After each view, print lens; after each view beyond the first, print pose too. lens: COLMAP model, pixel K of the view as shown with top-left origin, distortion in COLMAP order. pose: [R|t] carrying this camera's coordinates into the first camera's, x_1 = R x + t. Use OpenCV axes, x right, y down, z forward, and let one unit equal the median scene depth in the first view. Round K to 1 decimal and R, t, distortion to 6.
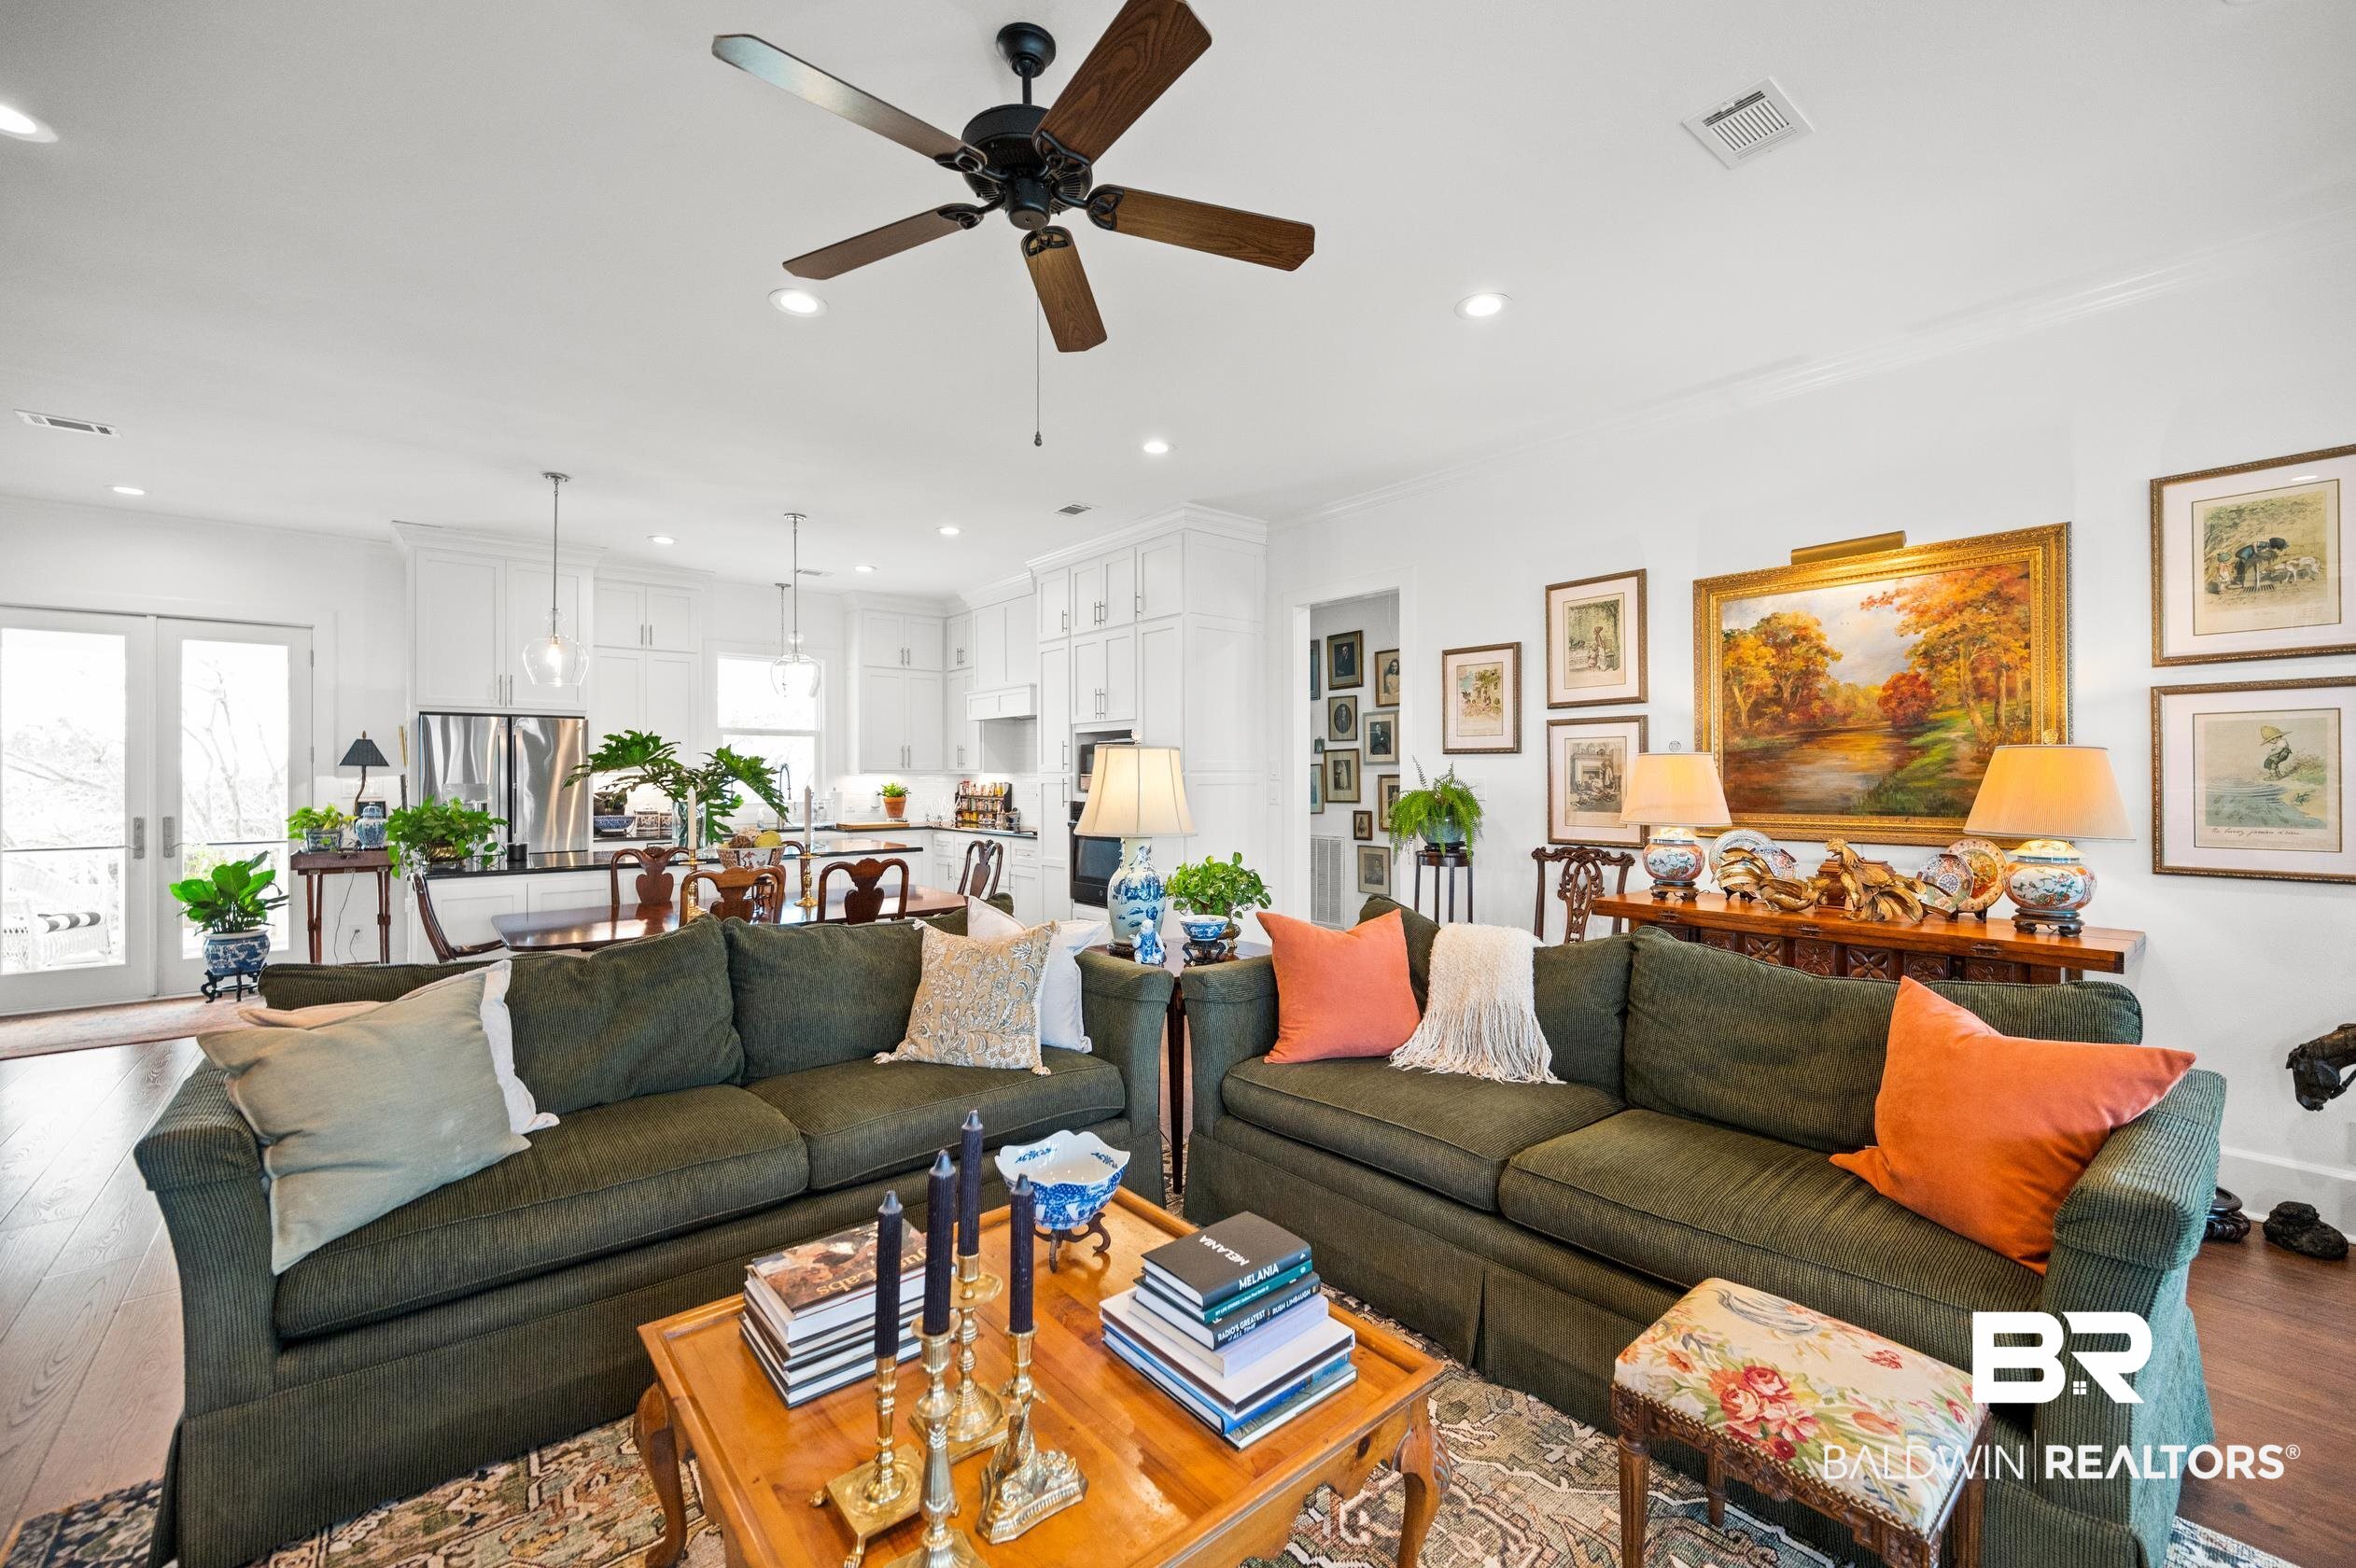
lens RADIAL K [[950.8, 0, 1200.4], [0, 950.8, 784.4], [0, 0, 1]] dist [0.002879, -0.000502]
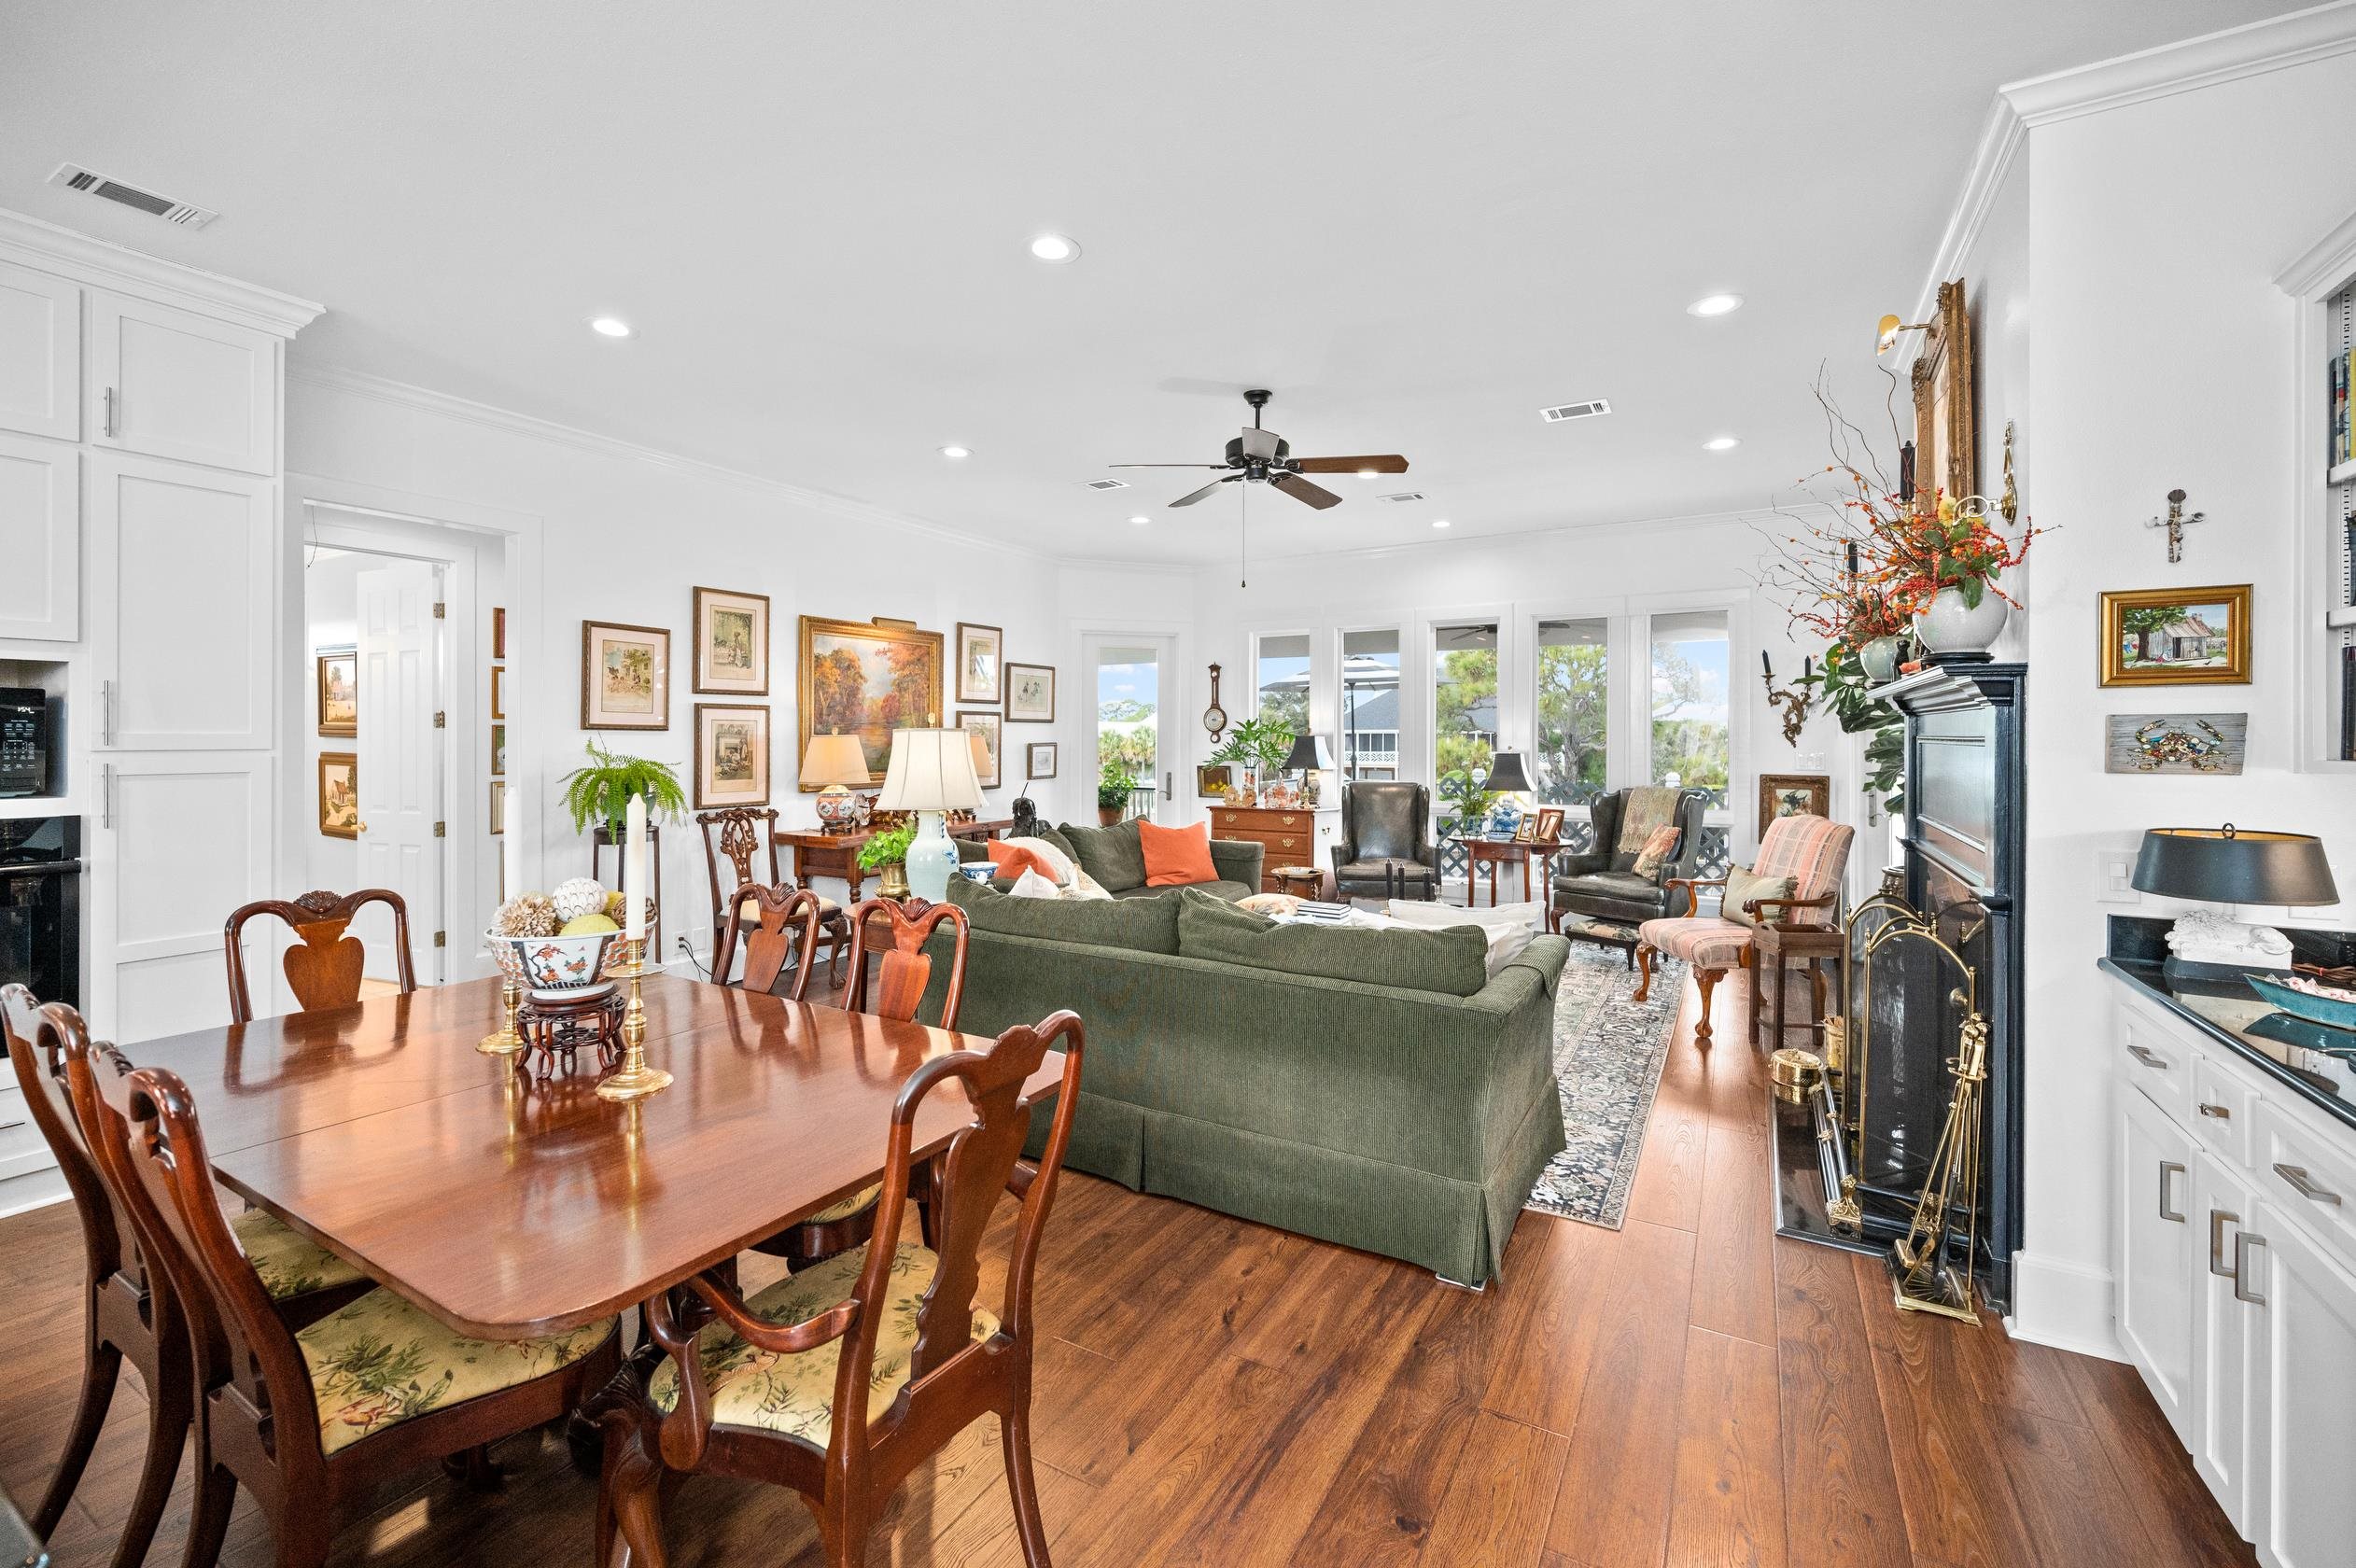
lens RADIAL K [[950.8, 0, 1194.0], [0, 950.8, 726.3], [0, 0, 1]] dist [0.002879, -0.000502]
pose [[-0.321315, 0.014460, 0.946862, -1.140031], [0.008246, 0.999888, -0.012471, -0.024713], [-0.946936, 0.003801, -0.321399, 0.983623]]
